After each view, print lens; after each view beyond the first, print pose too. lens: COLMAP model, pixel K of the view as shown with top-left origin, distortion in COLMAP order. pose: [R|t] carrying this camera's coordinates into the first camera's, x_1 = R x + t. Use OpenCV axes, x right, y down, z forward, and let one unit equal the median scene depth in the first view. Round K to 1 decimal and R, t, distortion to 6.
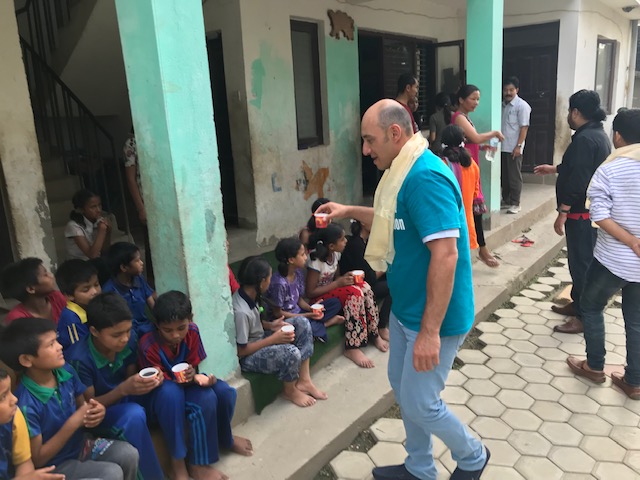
lens RADIAL K [[517.5, 0, 318.7], [0, 517.5, 241.8], [0, 0, 1]] dist [-0.002960, -0.012105]
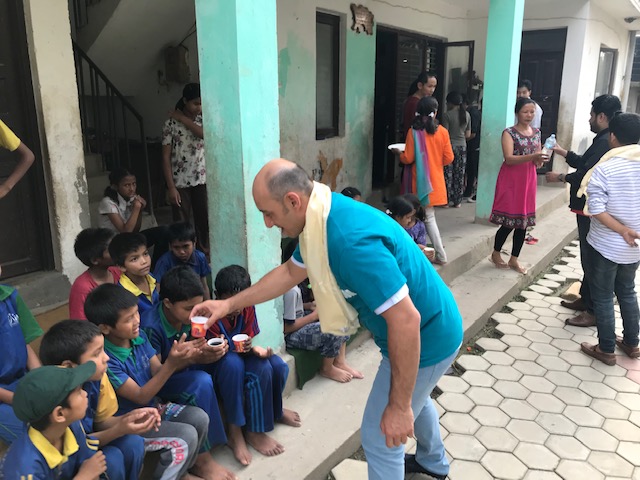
lens RADIAL K [[517.5, 0, 319.1], [0, 517.5, 241.6], [0, 0, 1]] dist [-0.002960, -0.012105]
pose [[0.998371, 0.042815, 0.037717, -0.095834], [-0.043277, 0.998997, 0.011509, 0.015673], [-0.037186, -0.013122, 0.999222, -0.031205]]
